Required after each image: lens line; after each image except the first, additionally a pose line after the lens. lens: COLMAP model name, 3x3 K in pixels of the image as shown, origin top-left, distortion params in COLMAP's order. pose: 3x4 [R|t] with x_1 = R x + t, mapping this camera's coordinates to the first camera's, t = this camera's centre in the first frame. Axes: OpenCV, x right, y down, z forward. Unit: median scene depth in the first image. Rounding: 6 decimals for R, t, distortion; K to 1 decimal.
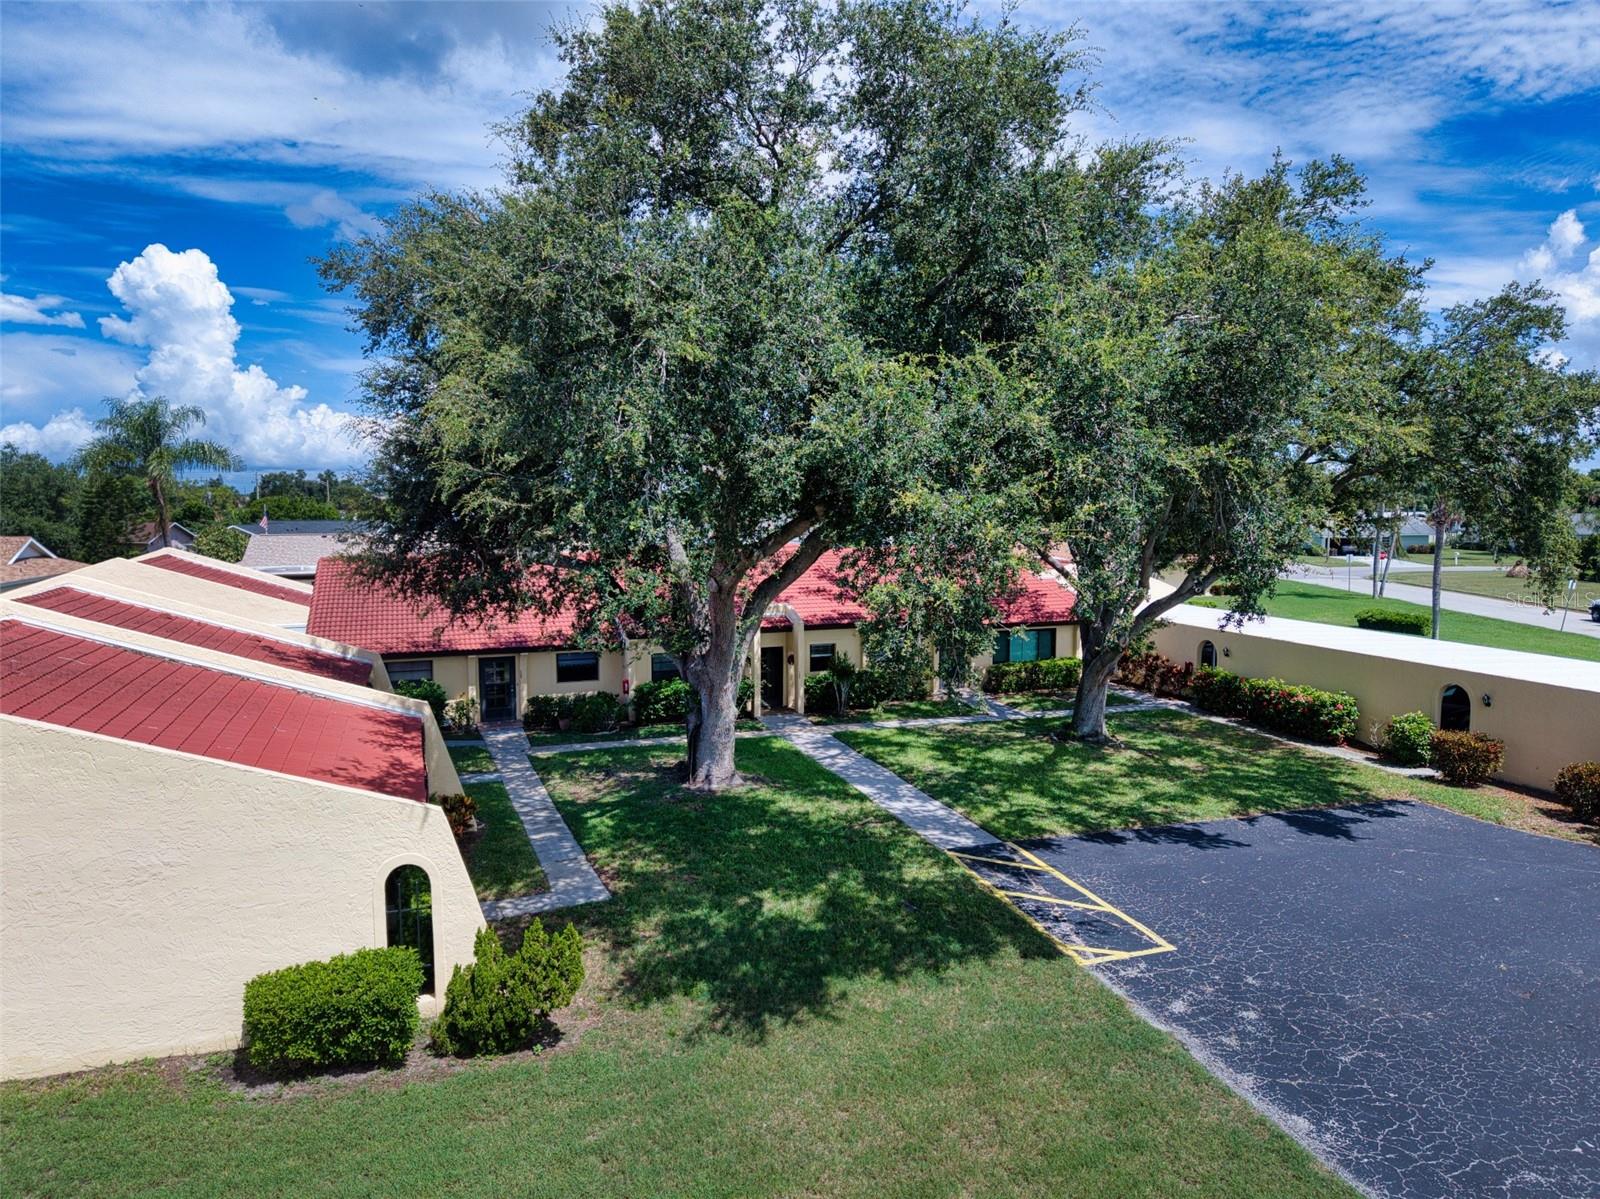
lens RADIAL K [[1097.9, 0, 810.5], [0, 1097.9, 592.3], [0, 0, 1]] dist [0.000748, 0.000691]
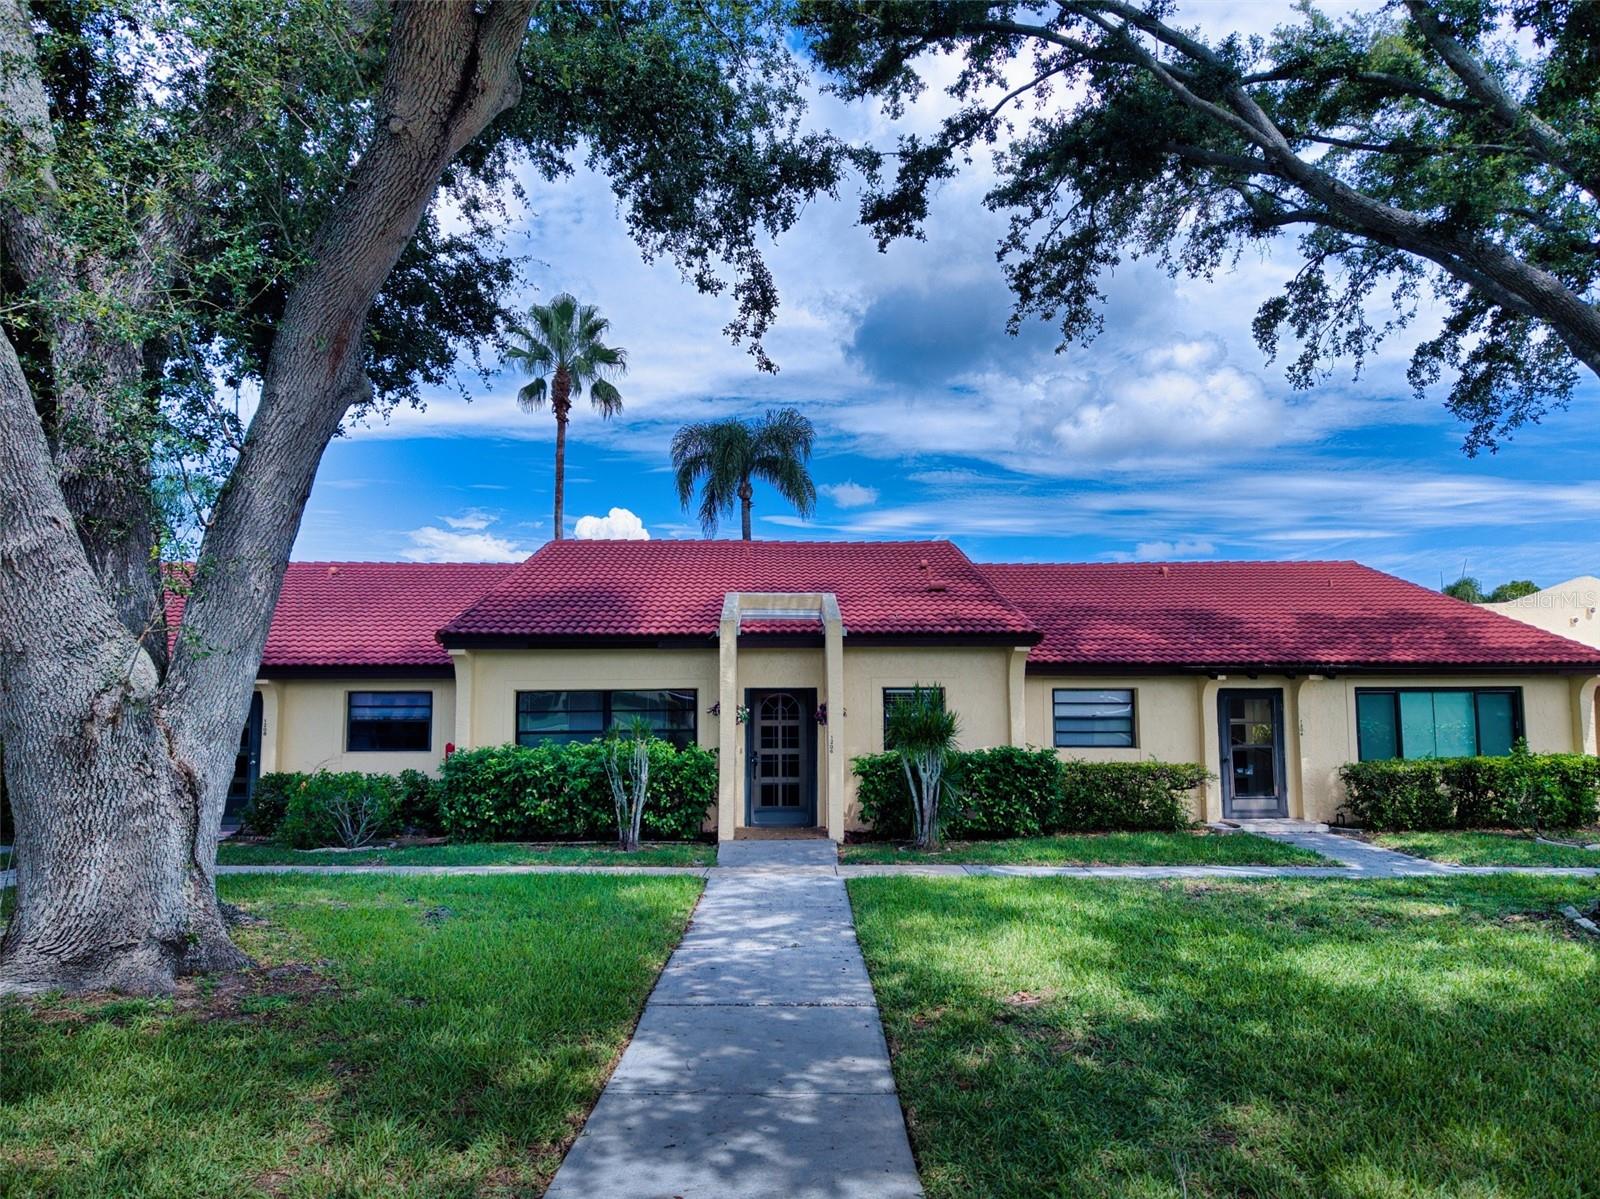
lens RADIAL K [[1120.8, 0, 800.0], [0, 1120.8, 599.5], [0, 0, 1]] dist [-0.004337, -0.002135]
pose [[0.946546, -0.027834, -0.321365, 0.174835], [-0.028588, 0.985111, -0.169527, 0.140043], [0.321299, 0.169652, 0.931657, 0.880610]]
